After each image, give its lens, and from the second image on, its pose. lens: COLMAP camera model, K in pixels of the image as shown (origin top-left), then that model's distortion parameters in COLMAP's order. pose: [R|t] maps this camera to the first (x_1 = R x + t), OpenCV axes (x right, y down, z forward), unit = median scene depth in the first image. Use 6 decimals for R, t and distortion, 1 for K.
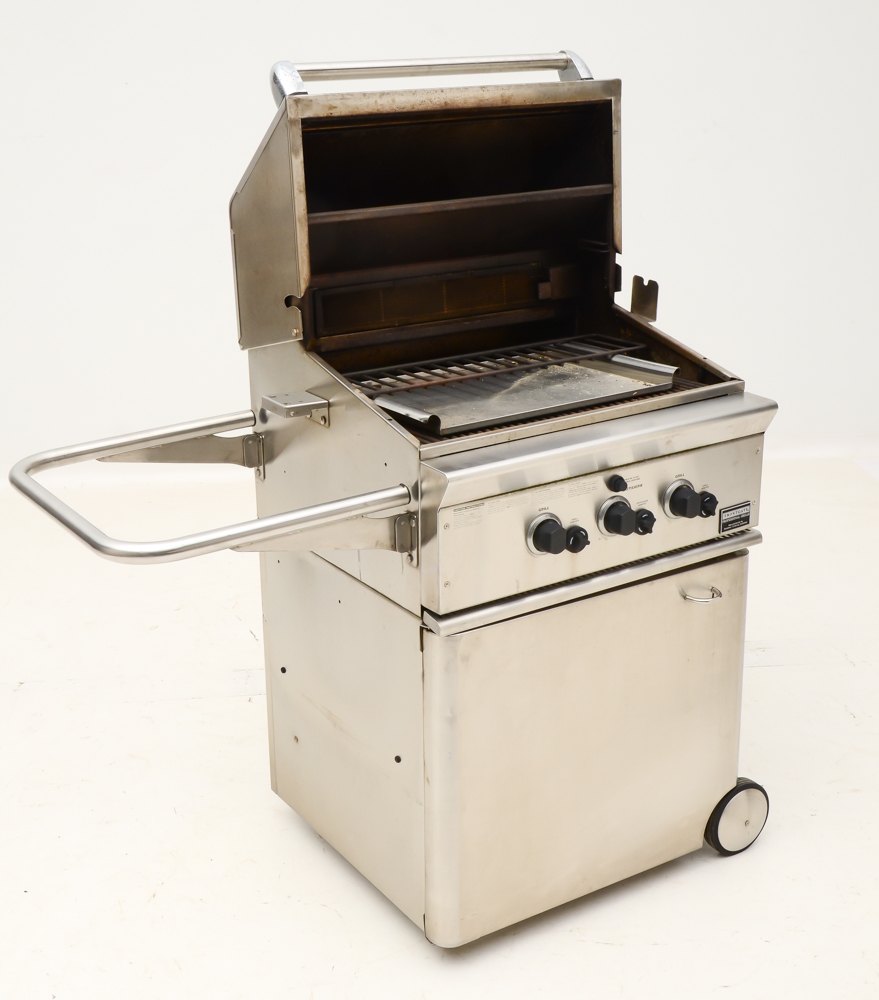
lens RADIAL K [[1339.5, 0, 439.5], [0, 1339.5, 500.0], [0, 0, 1]] dist [-0.061225, -0.002147]
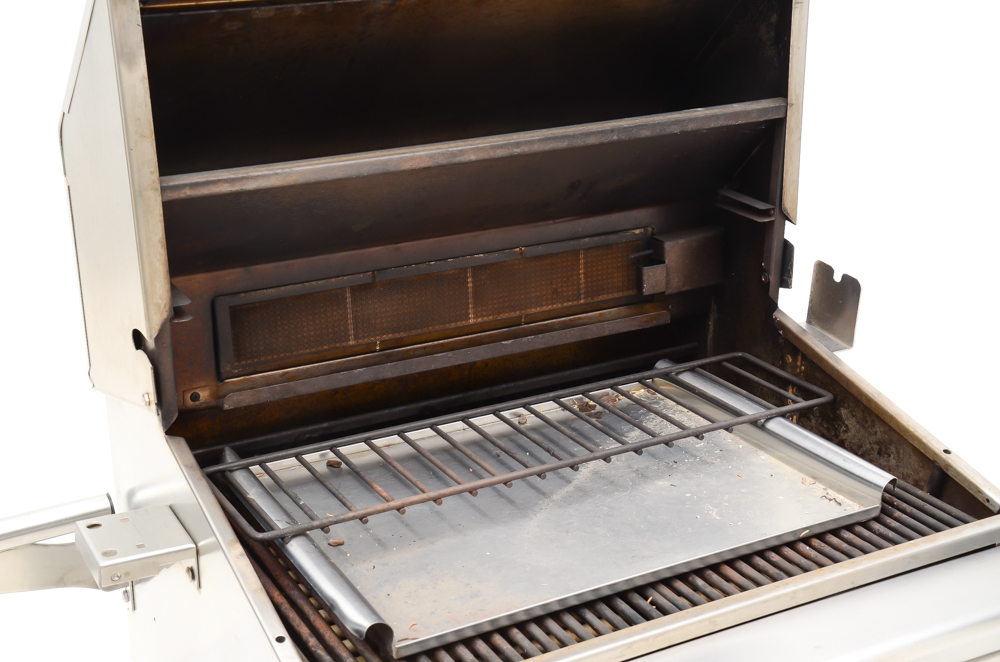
lens RADIAL K [[1389.8, 0, 500.0], [0, 1389.8, 331.0], [0, 0, 1]] dist [0.123825, 0.012154]
pose [[0.996133, 0.046435, -0.074587, 0.060996], [-0.044172, 0.998521, 0.031712, -0.156929], [0.075949, -0.028294, 0.996710, 0.421006]]
